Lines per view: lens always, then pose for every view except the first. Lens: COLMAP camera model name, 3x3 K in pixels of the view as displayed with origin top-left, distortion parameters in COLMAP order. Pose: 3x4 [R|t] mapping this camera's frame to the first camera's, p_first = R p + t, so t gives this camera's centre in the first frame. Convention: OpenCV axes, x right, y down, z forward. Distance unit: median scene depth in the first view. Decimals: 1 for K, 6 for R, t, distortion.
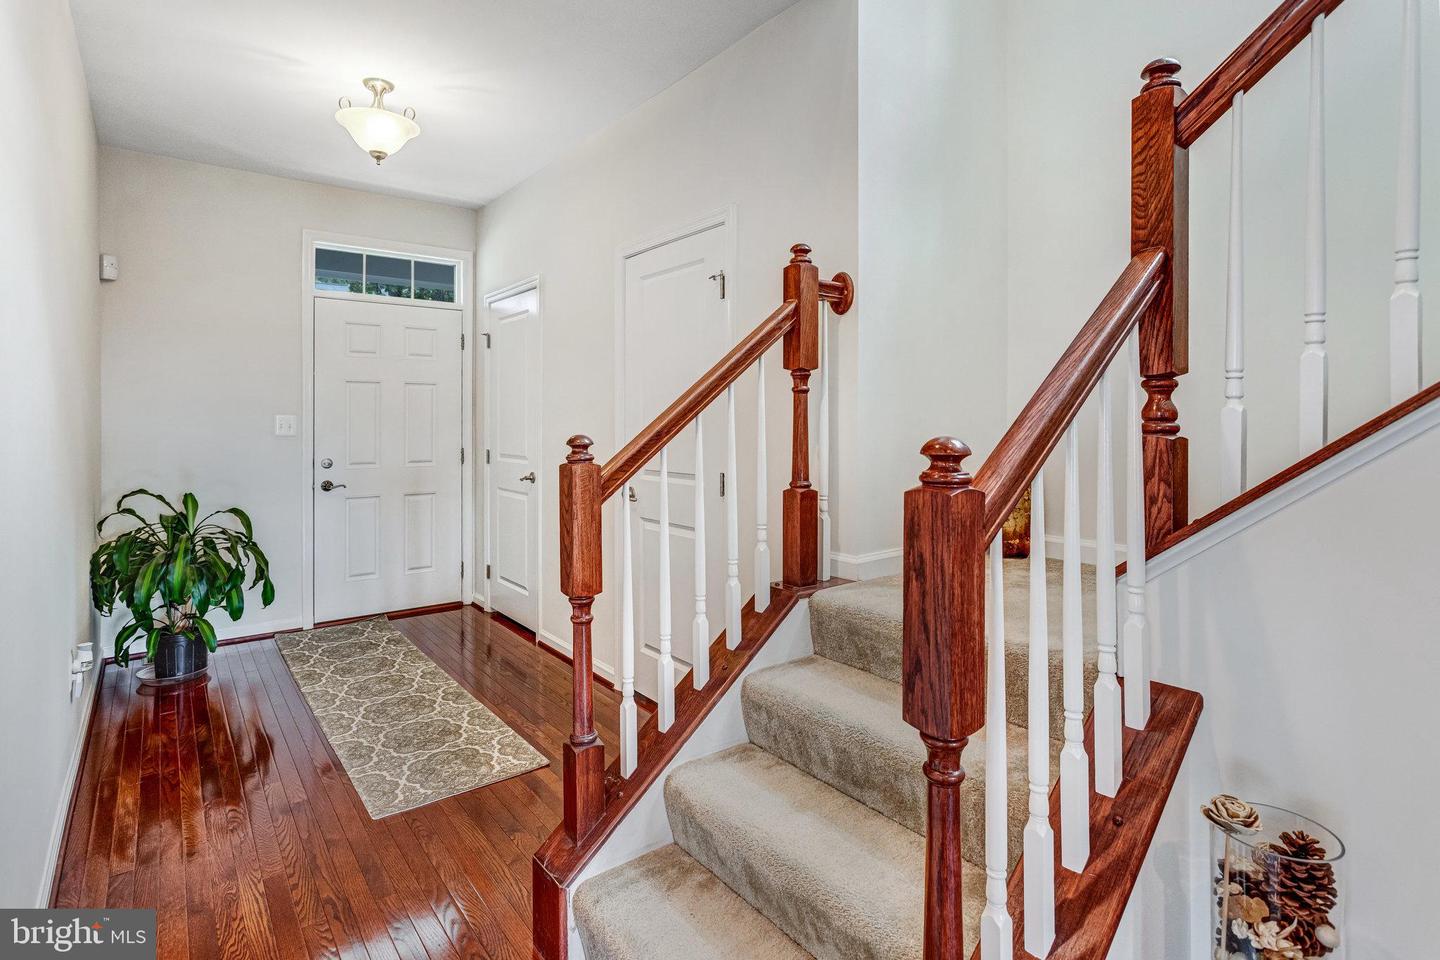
lens RADIAL K [[697.9, 0, 686.1], [0, 697.9, 428.6], [0, 0, 1]] dist [0.001978, 0.000364]
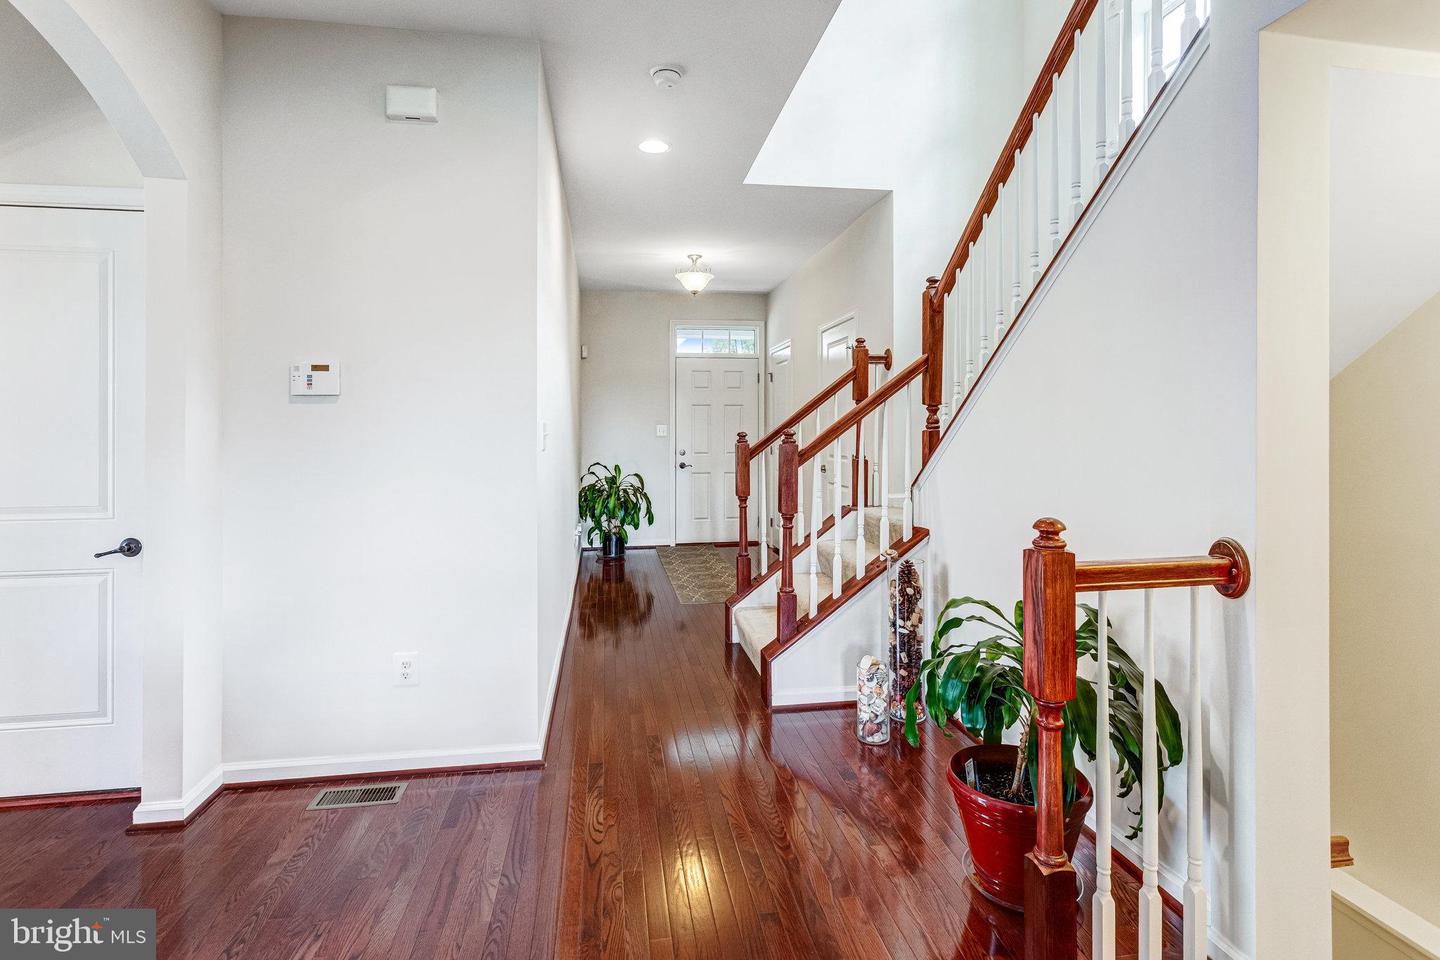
lens RADIAL K [[721.7, 0, 710.6], [0, 721.7, 435.9], [0, 0, 1]] dist [0.004733, 0.000379]
pose [[0.877689, -0.000947, -0.479230, 0.501558], [-0.000433, 0.999996, -0.002770, 0.016461], [0.479230, 0.002638, 0.877685, -0.667267]]
